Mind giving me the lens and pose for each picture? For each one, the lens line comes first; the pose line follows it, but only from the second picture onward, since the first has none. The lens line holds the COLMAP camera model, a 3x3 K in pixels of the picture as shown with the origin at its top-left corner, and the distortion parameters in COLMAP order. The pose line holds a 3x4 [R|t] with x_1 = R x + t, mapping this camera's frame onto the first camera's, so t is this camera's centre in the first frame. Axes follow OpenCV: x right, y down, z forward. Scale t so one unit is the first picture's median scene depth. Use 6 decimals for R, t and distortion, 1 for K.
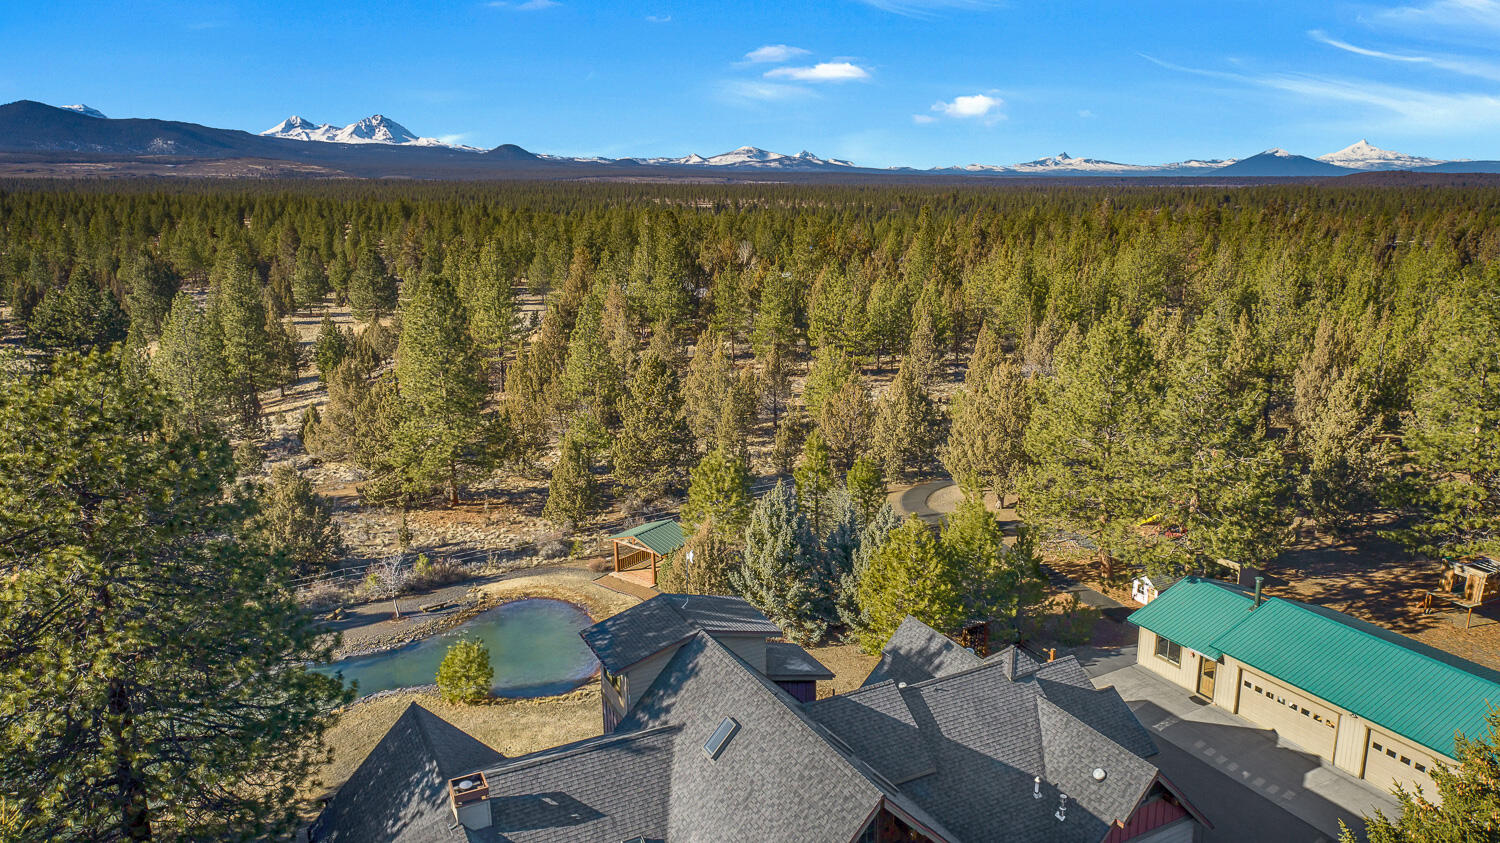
lens RADIAL K [[981.8, 0, 750.0], [0, 981.8, 421.5], [0, 0, 1]] dist [-0.012147, -0.000702]
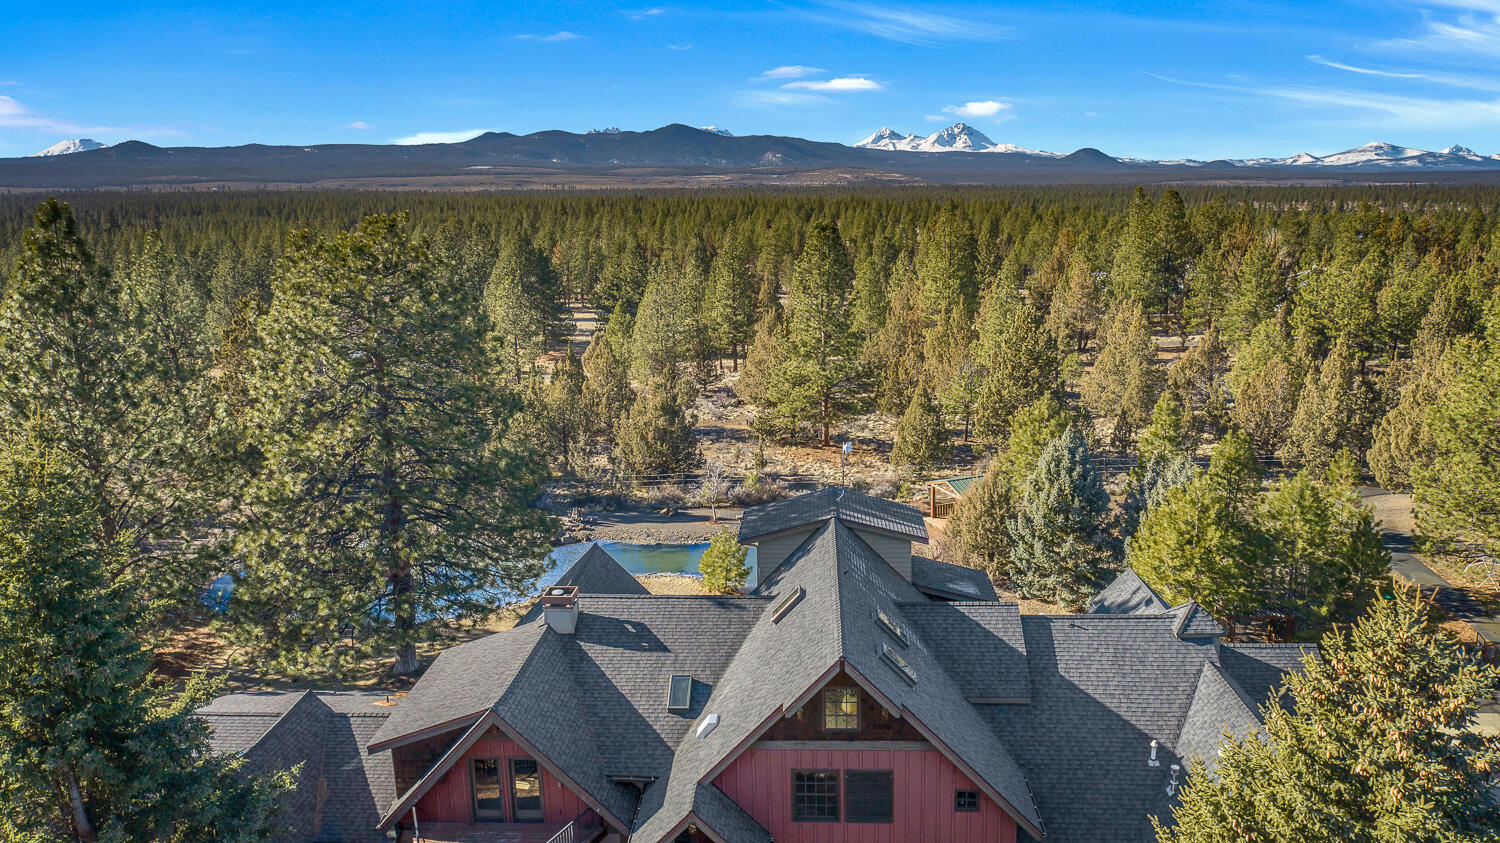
lens RADIAL K [[1001.4, 0, 750.0], [0, 1001.4, 421.5], [0, 0, 1]] dist [-0.003456, 0.001412]
pose [[0.869147, 0.103121, -0.483683, 0.199641], [-0.103146, 0.994309, 0.026639, 0.056114], [0.483677, 0.026737, 0.874838, 0.043832]]
